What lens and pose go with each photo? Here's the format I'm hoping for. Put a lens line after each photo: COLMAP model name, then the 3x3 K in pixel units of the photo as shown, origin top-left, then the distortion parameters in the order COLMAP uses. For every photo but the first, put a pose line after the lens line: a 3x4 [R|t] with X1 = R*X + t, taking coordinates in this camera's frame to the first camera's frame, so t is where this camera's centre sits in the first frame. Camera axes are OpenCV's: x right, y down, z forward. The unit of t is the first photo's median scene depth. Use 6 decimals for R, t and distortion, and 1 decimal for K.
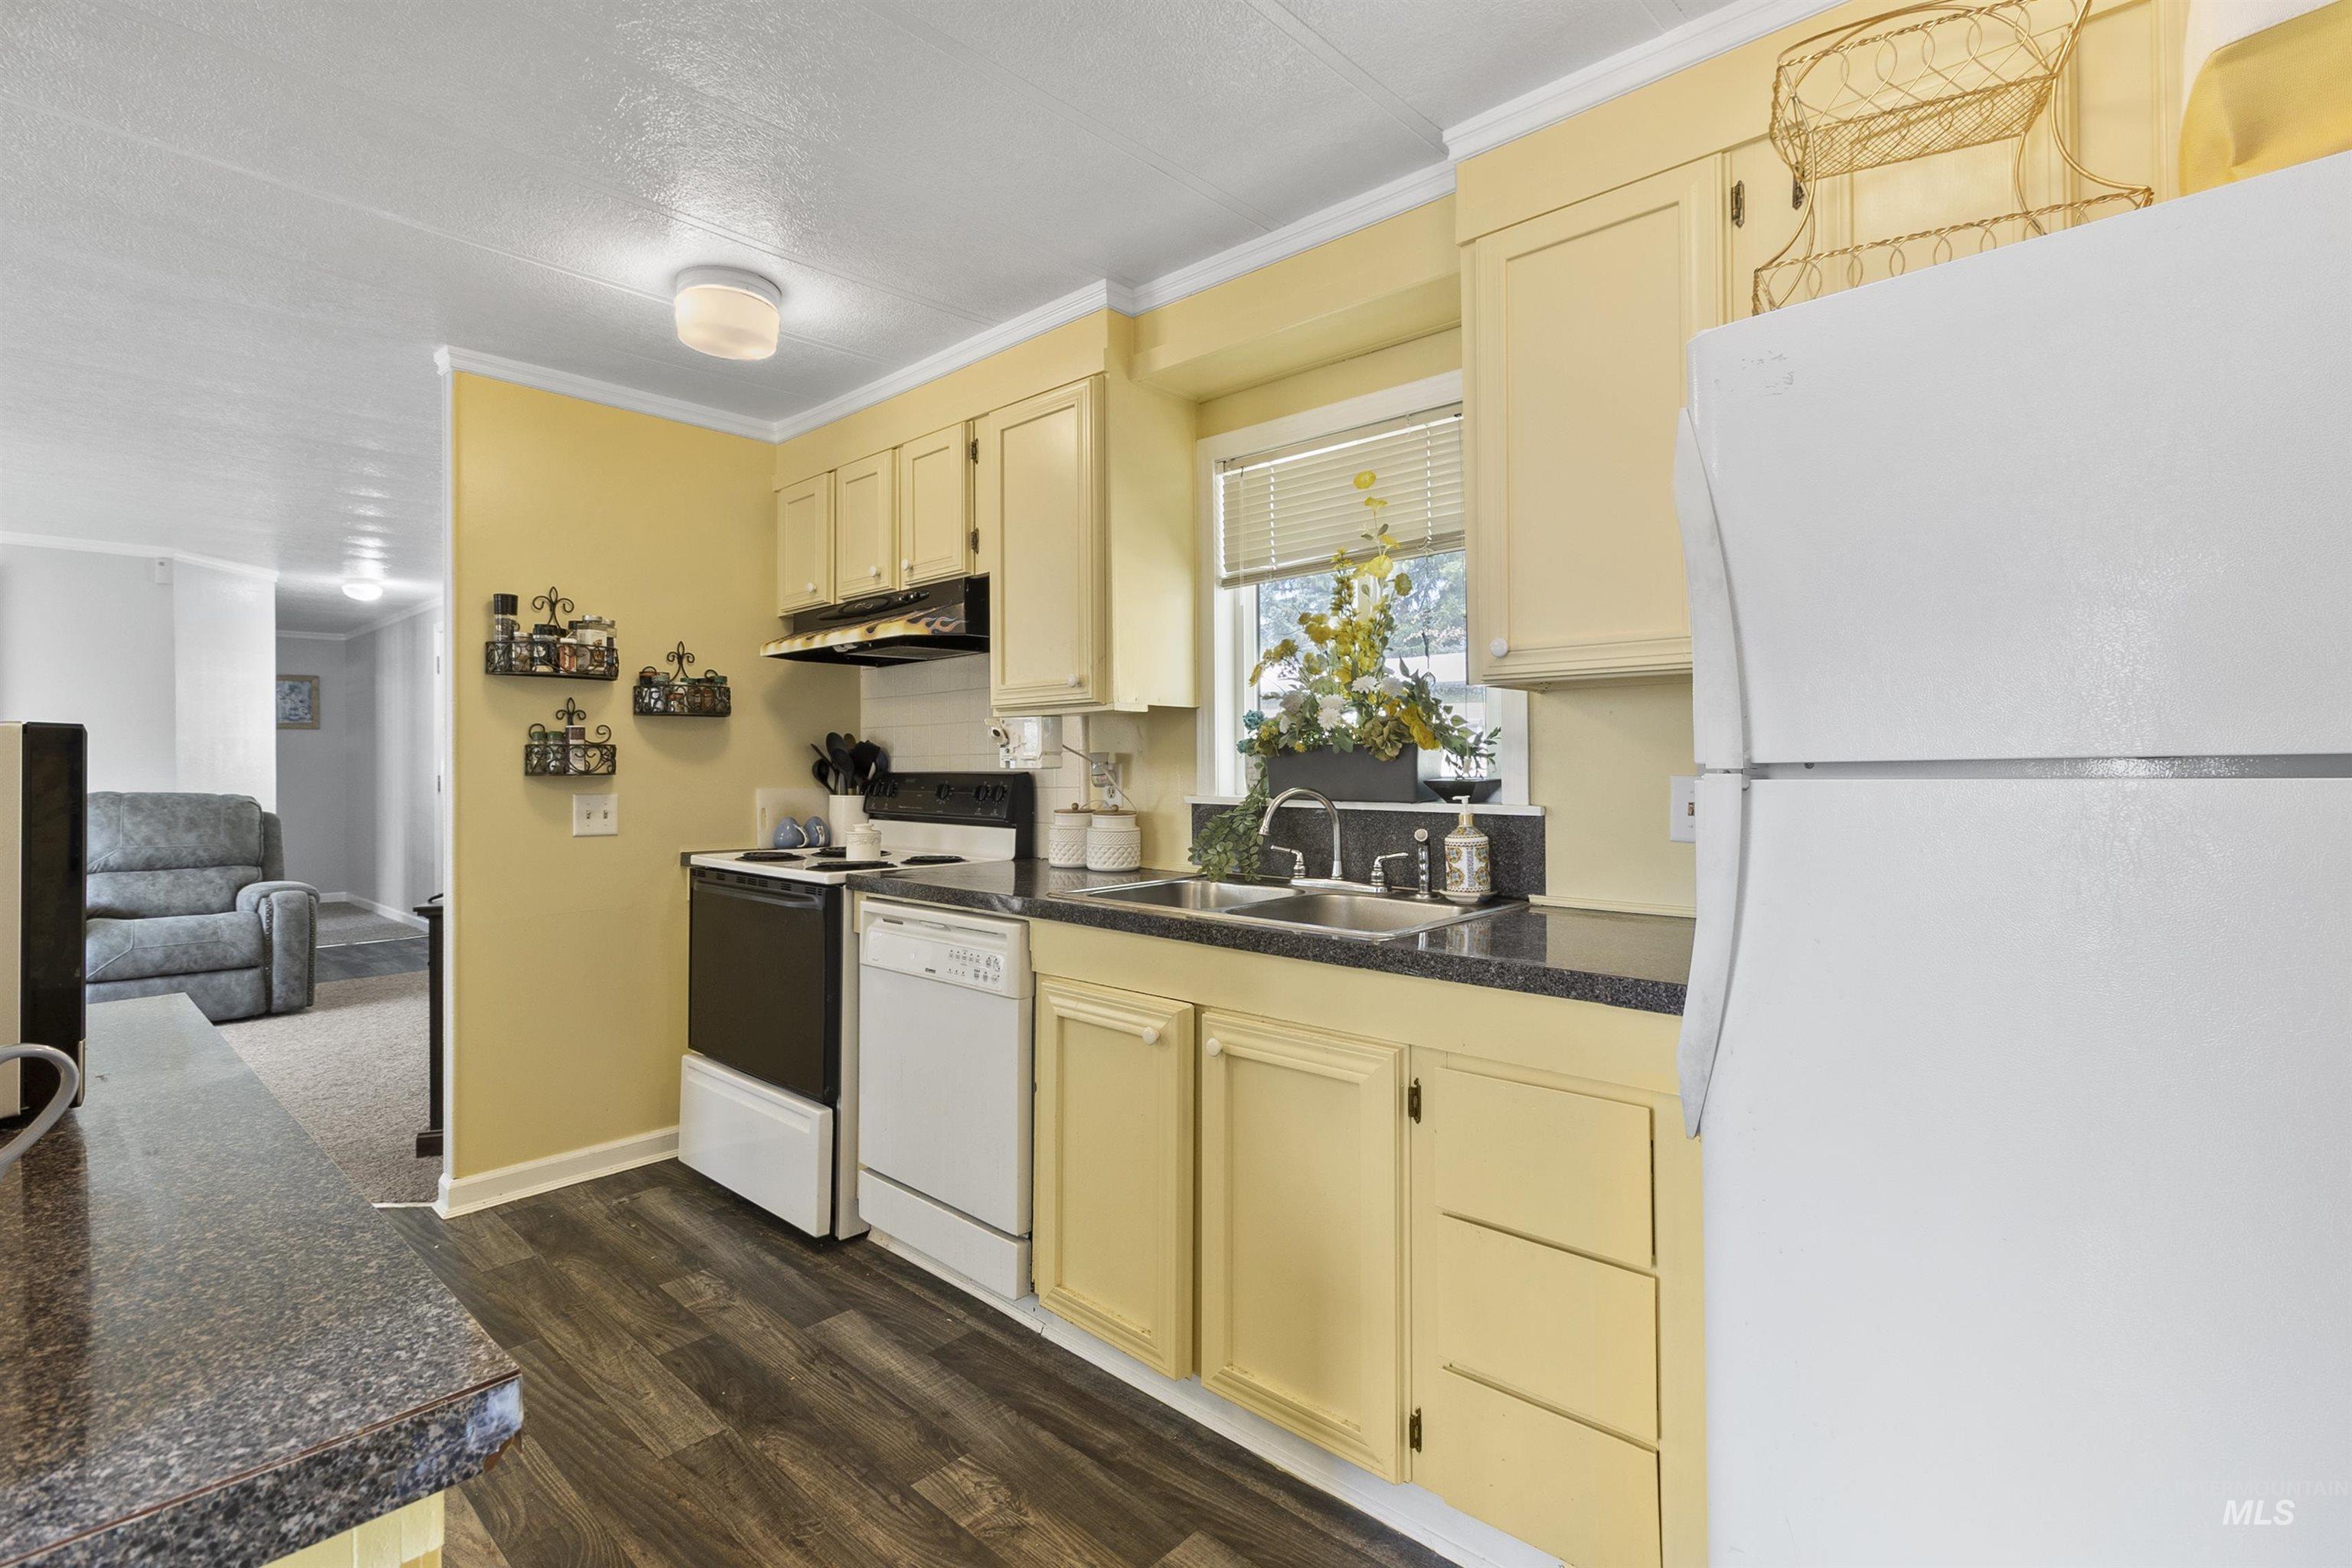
lens RADIAL K [[1092.0, 0, 1181.9], [0, 1092.0, 755.4], [0, 0, 1]] dist [0.000703, -0.000151]
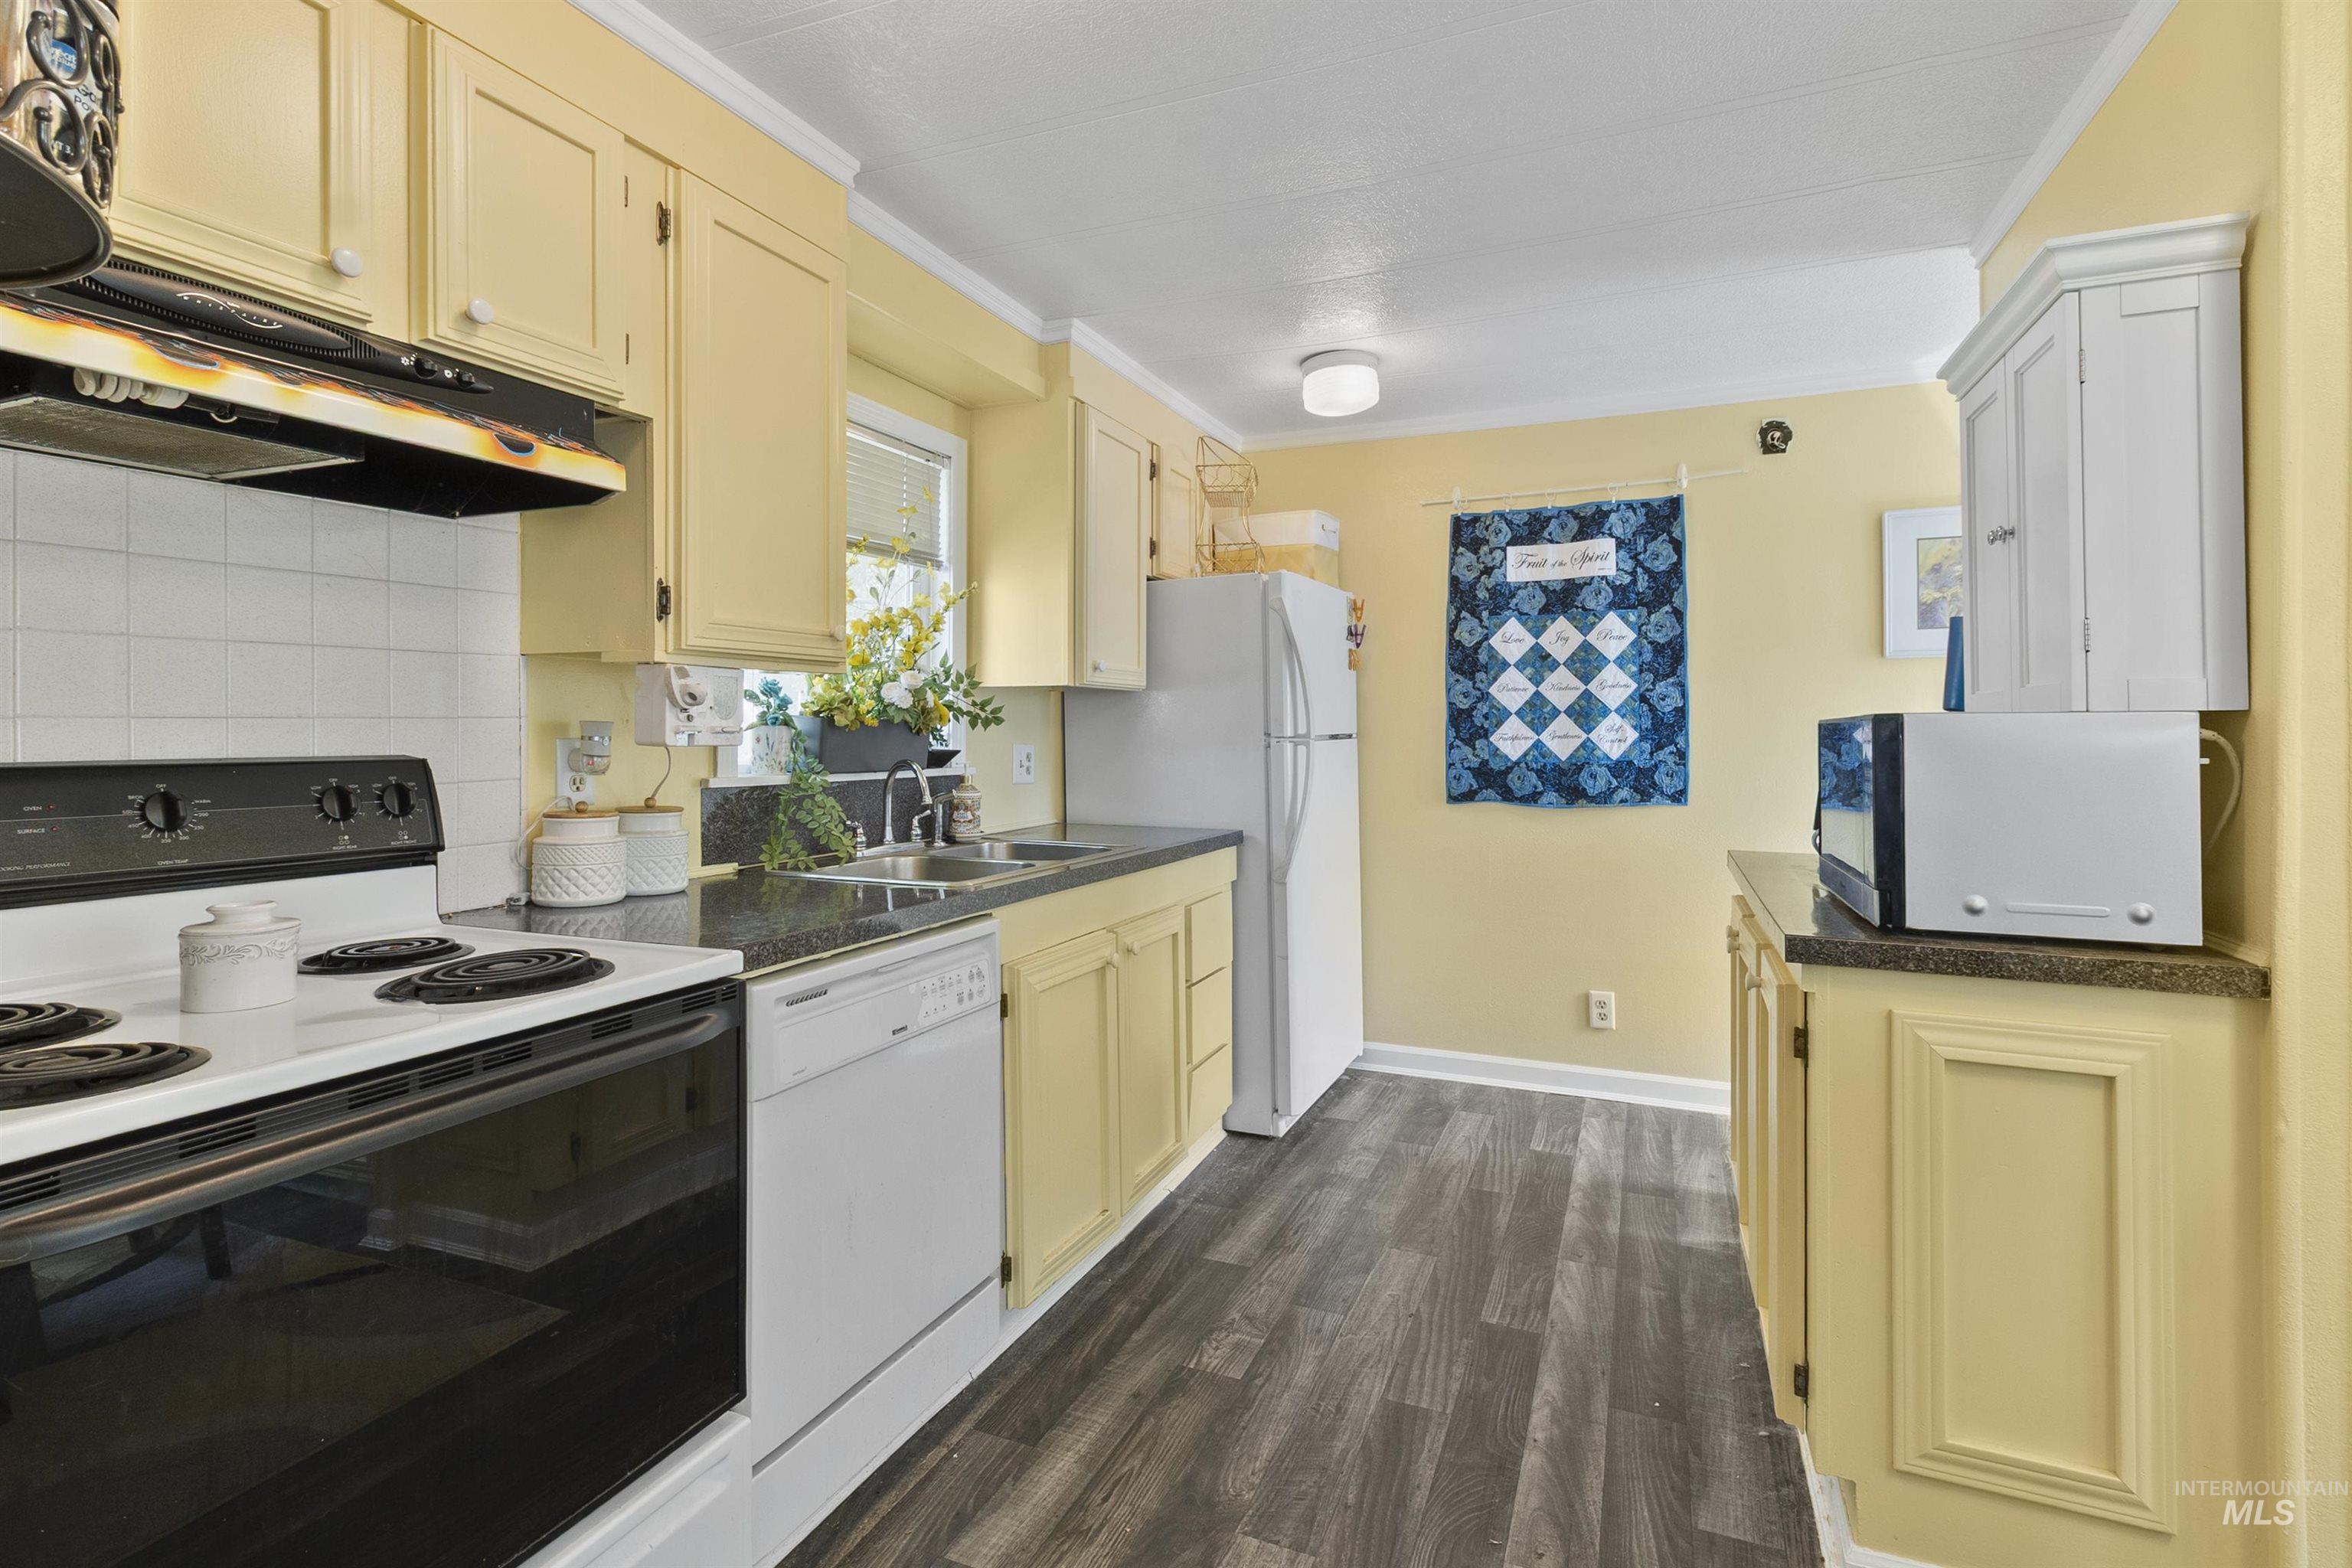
lens RADIAL K [[1103.9, 0, 1169.1], [0, 1103.9, 715.4], [0, 0, 1]] dist [-0.002233, -0.000243]
pose [[-0.327790, 0.017064, 0.944596, -1.011014], [-0.007012, 0.999765, -0.020494, 0.006235], [-0.944724, -0.013341, -0.327594, 1.119157]]
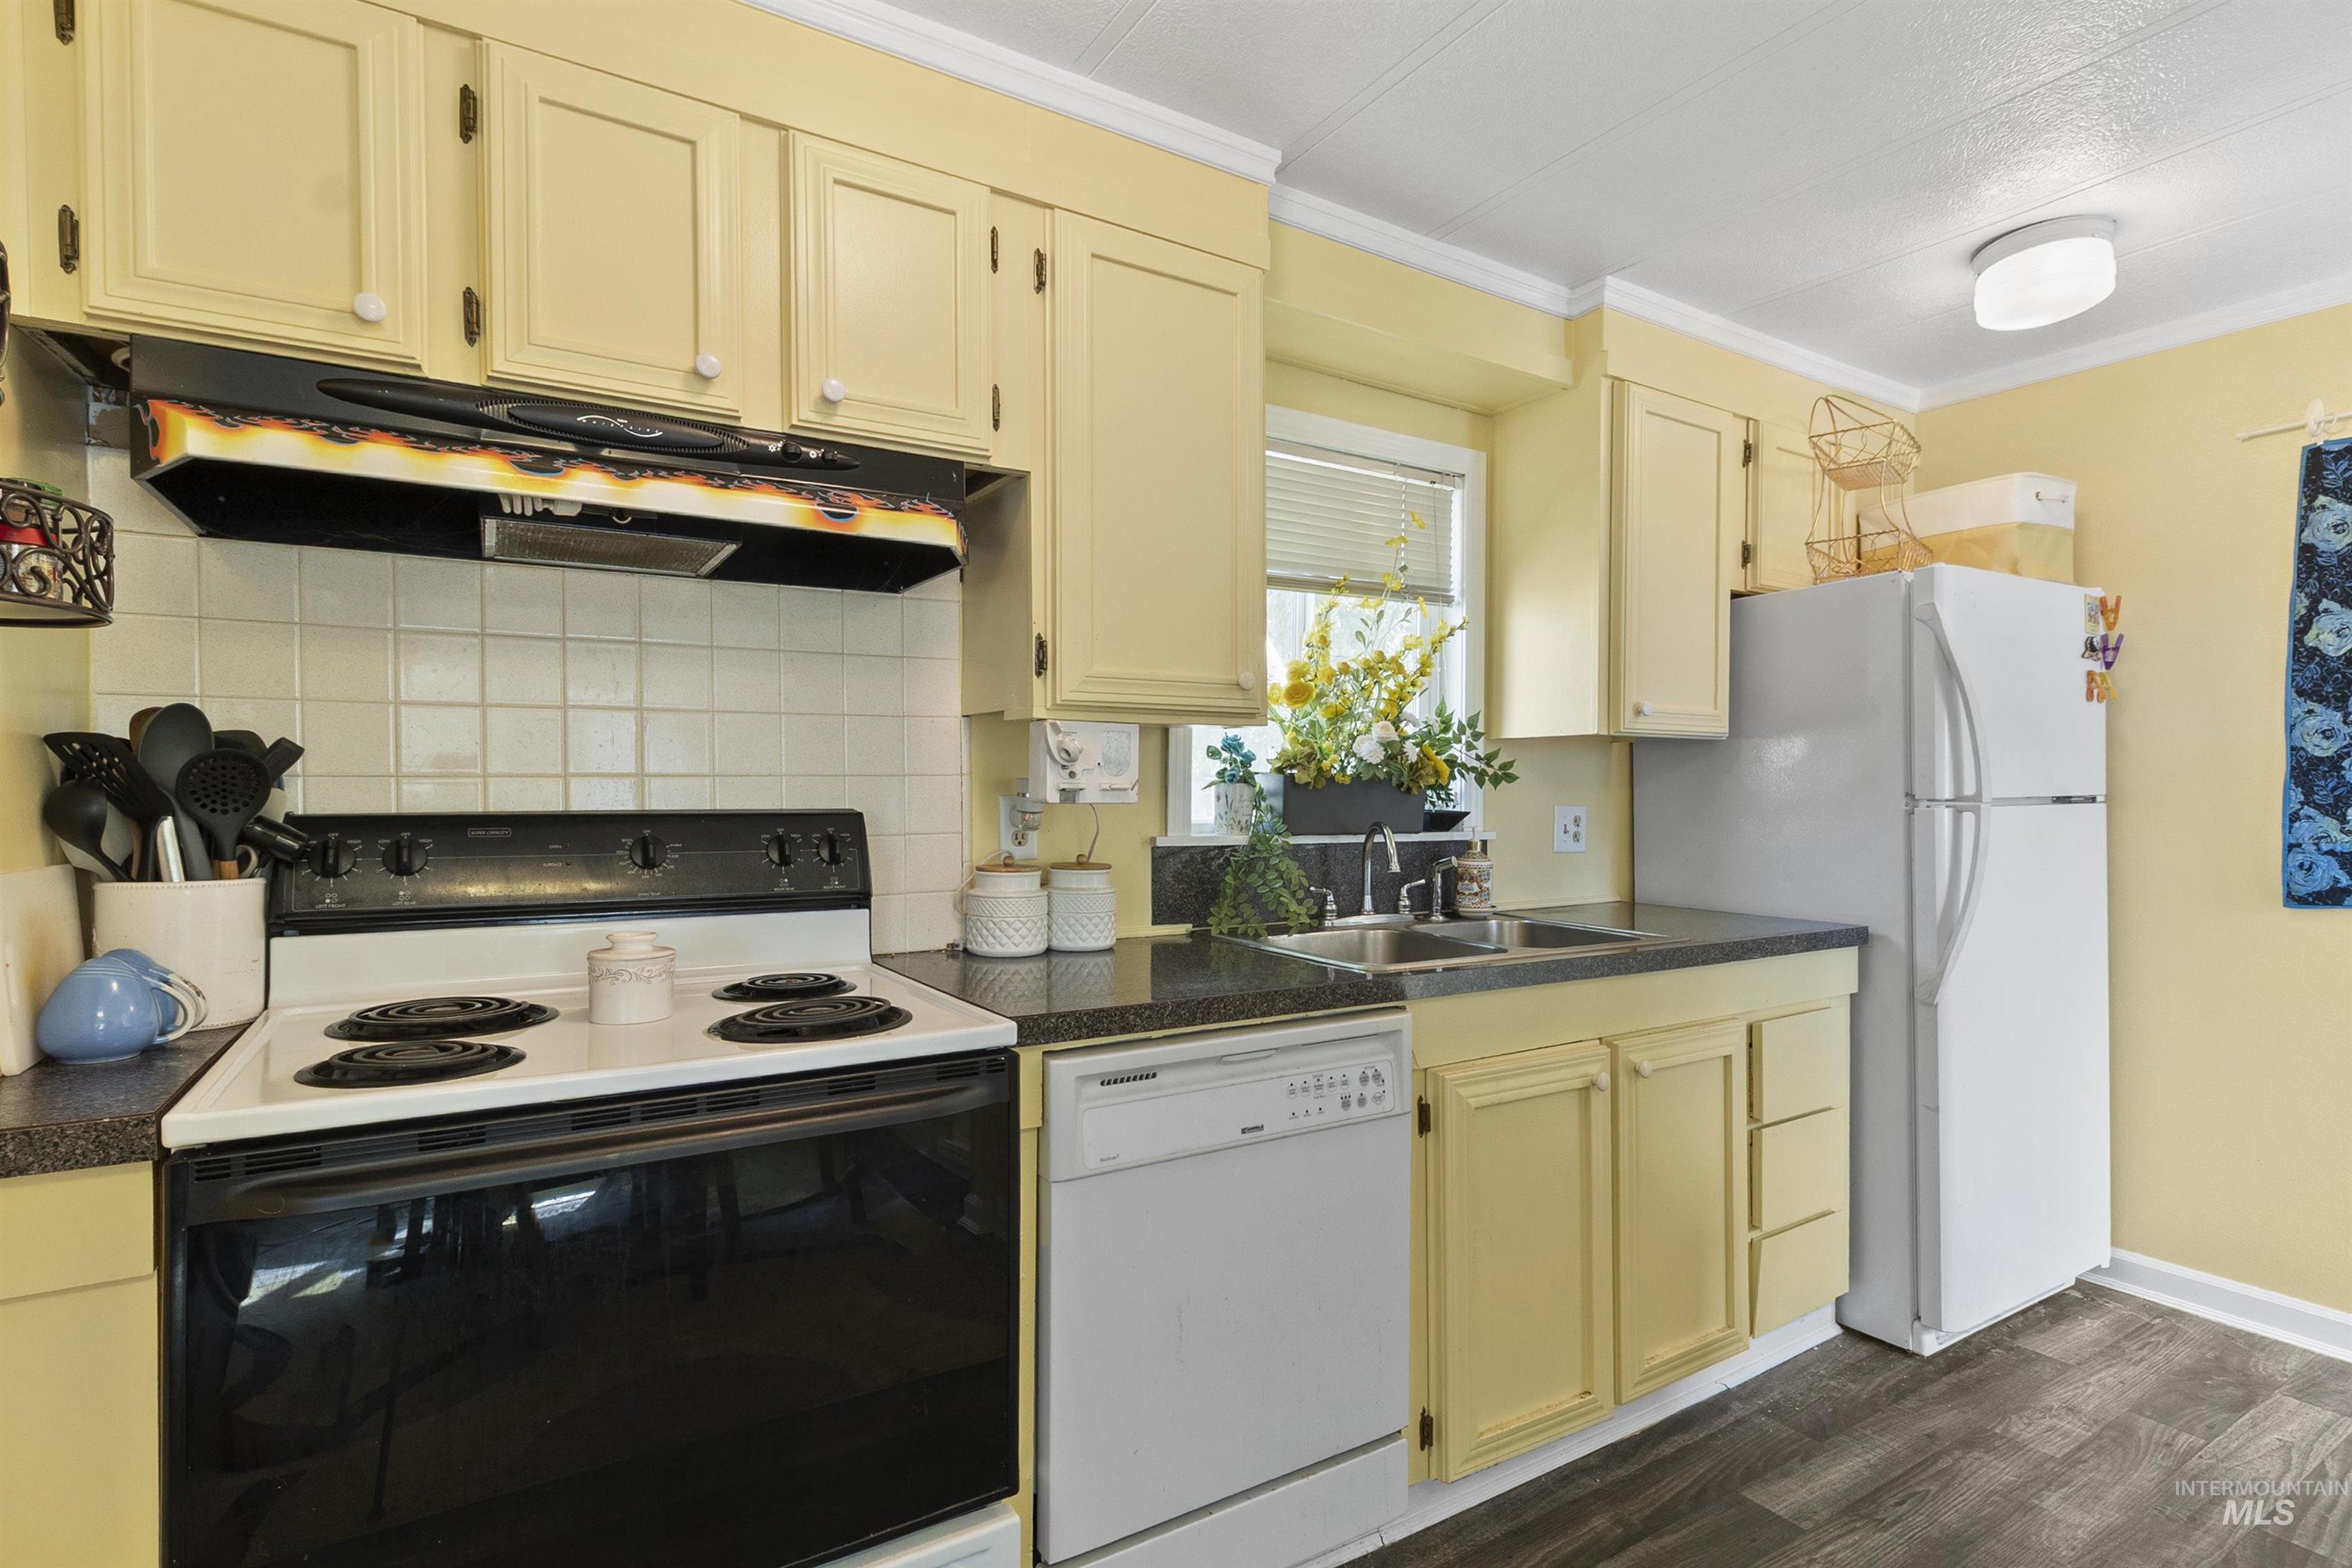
lens RADIAL K [[1126.0, 0, 1175.6], [0, 1126.0, 802.1], [0, 0, 1]] dist [0.002073, -0.000032]
pose [[0.269003, -0.006246, 0.963119, -0.897373], [-0.012645, 0.999870, 0.010016, 0.004659], [-0.963056, -0.014873, 0.268889, 0.910345]]
